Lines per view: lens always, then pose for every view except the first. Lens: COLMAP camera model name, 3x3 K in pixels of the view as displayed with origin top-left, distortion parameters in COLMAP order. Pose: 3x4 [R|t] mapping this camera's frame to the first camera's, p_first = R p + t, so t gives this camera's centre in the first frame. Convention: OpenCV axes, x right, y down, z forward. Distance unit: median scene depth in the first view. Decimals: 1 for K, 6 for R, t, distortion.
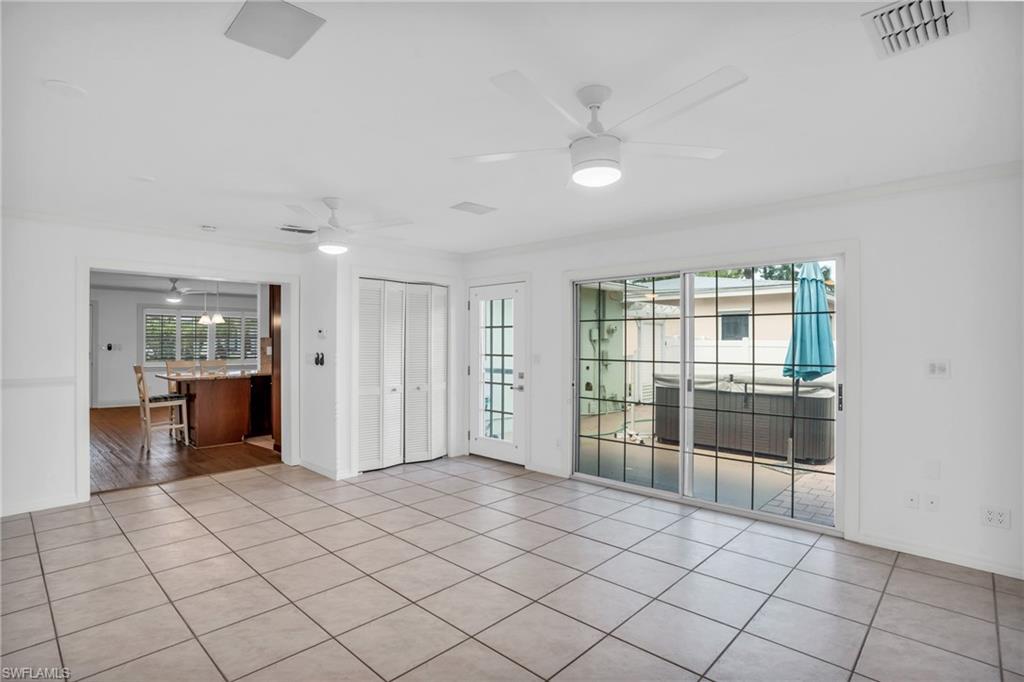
lens RADIAL K [[512.6, 0, 500.3], [0, 512.6, 345.4], [0, 0, 1]] dist [-0.002876, -0.000194]
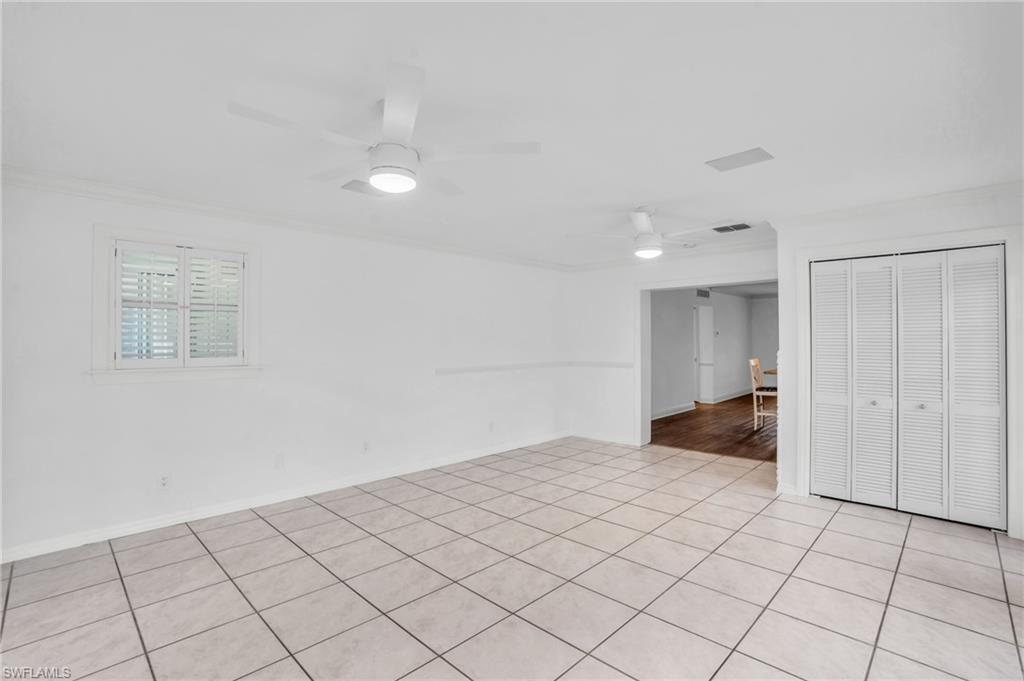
lens RADIAL K [[469.7, 0, 512.0], [0, 469.7, 340.5], [0, 0, 1]] dist [-0.056947, 0.017941]
pose [[0.007829, -0.007021, -0.999945, 0.619723], [-0.000112, 0.999975, -0.007022, 0.002244], [0.999969, 0.000167, 0.007828, 0.666120]]
